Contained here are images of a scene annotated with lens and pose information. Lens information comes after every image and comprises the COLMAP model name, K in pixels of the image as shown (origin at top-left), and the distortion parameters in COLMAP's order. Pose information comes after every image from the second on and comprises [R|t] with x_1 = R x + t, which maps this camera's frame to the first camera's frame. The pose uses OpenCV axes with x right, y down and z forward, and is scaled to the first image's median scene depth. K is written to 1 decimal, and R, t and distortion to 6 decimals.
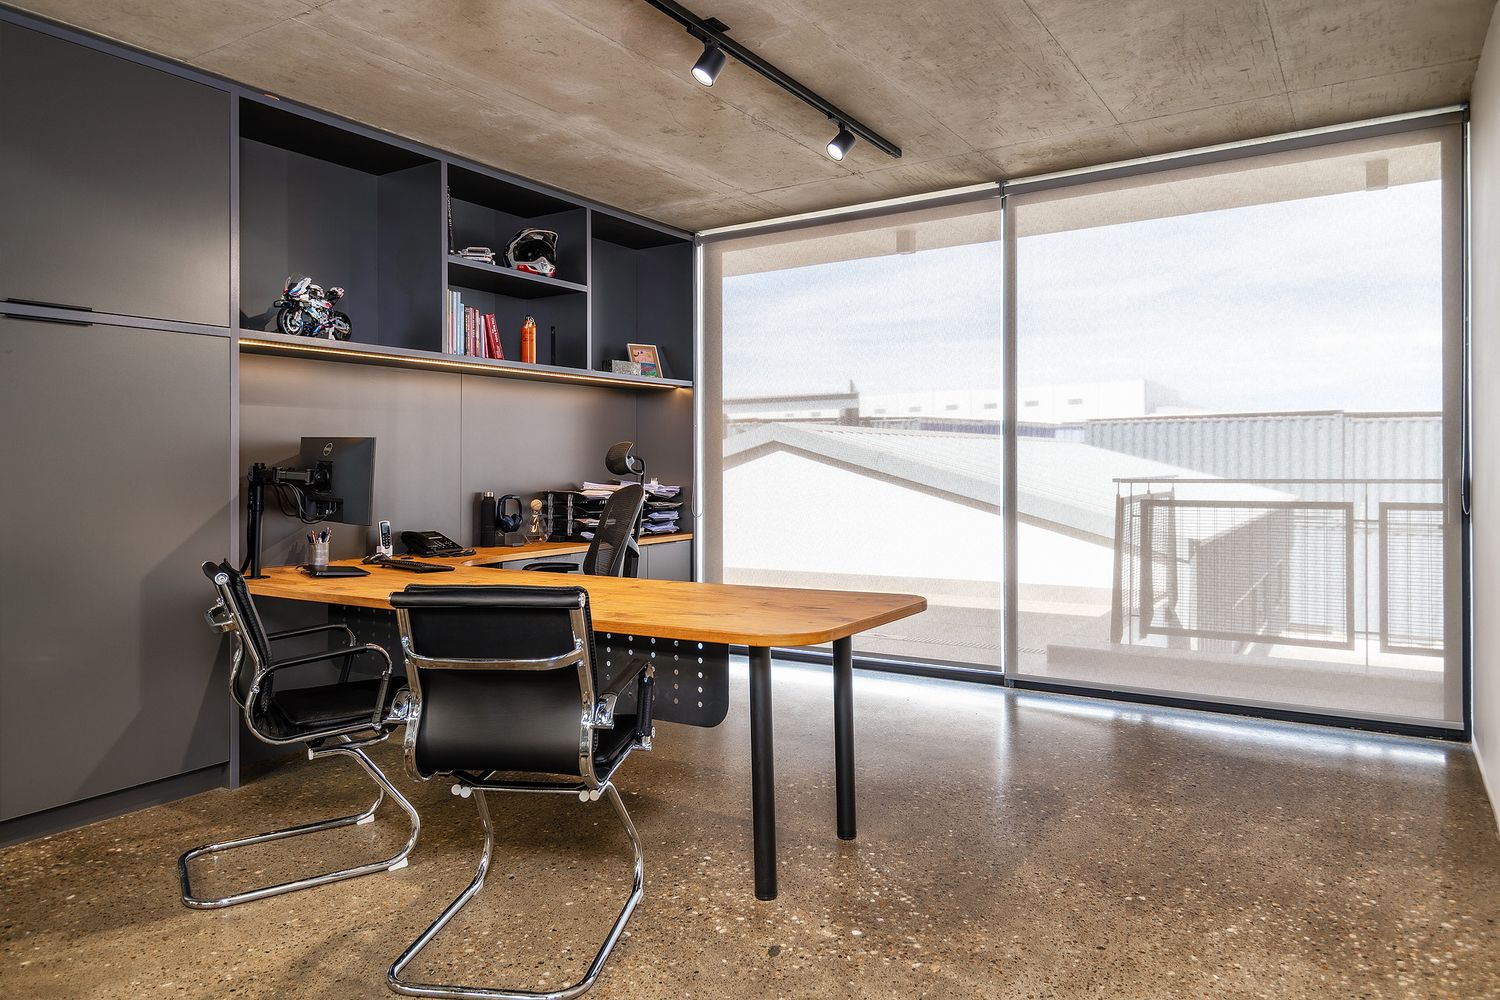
lens RADIAL K [[971.8, 0, 752.7], [0, 971.8, 460.4], [0, 0, 1]] dist [0.001549, 0.000057]
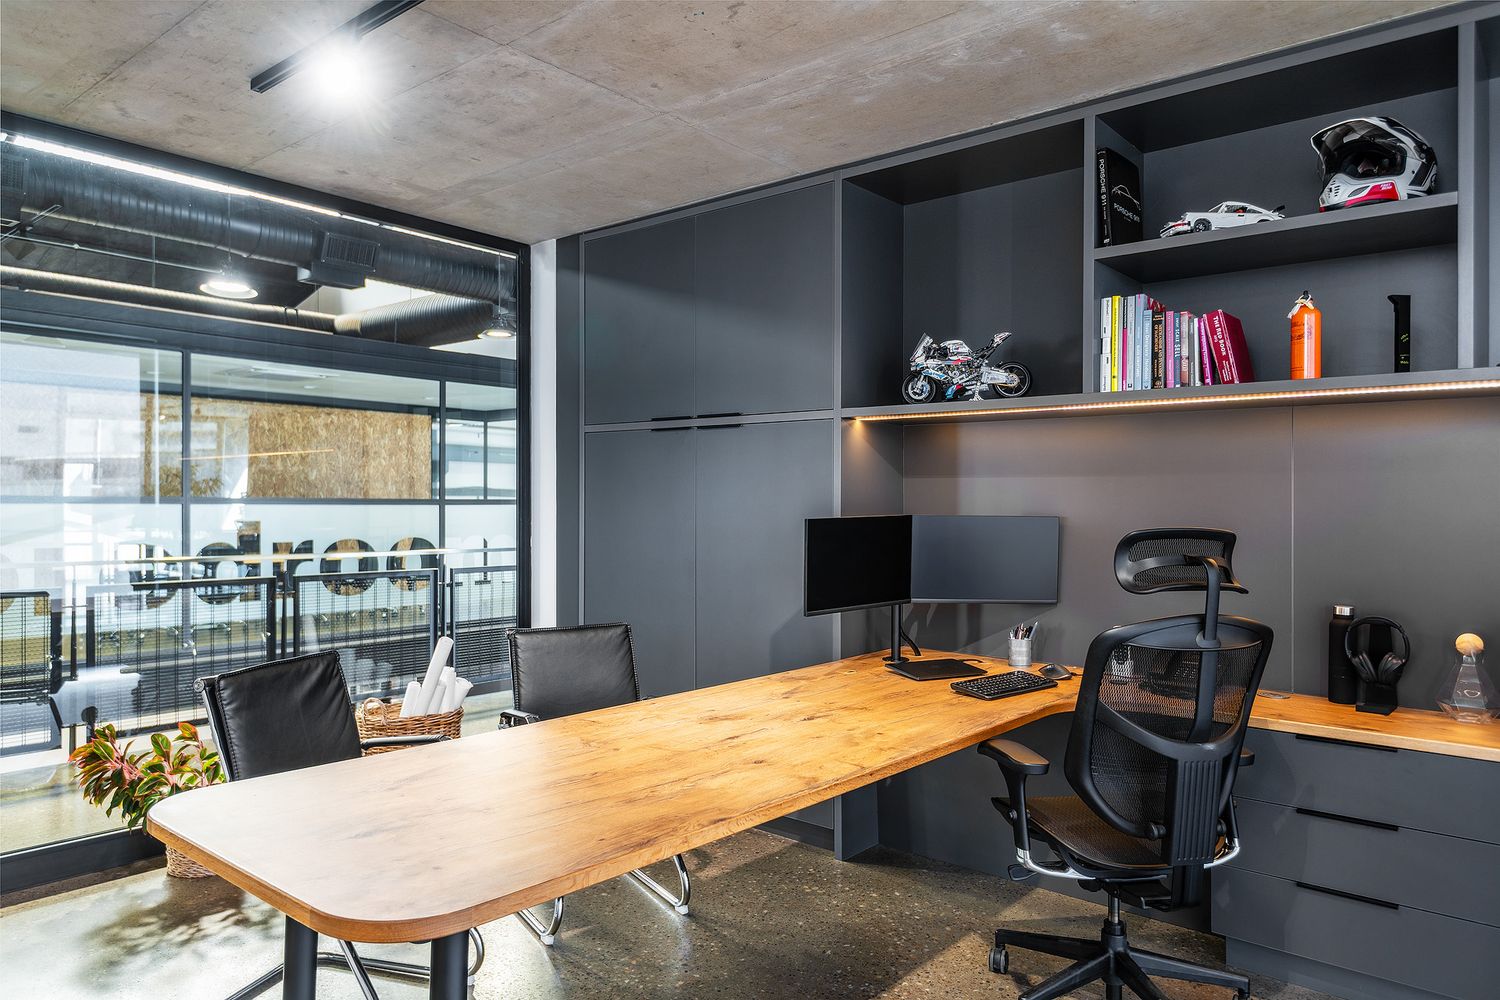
lens RADIAL K [[980.9, 0, 750.0], [0, 980.9, 500.0], [0, 0, 1]] dist [0.000395, -0.000281]
pose [[-0.132454, 0.005130, -0.991176, 0.434869], [-0.003638, 0.999977, 0.005662, -0.039952], [0.991182, 0.004356, -0.132433, 0.910187]]
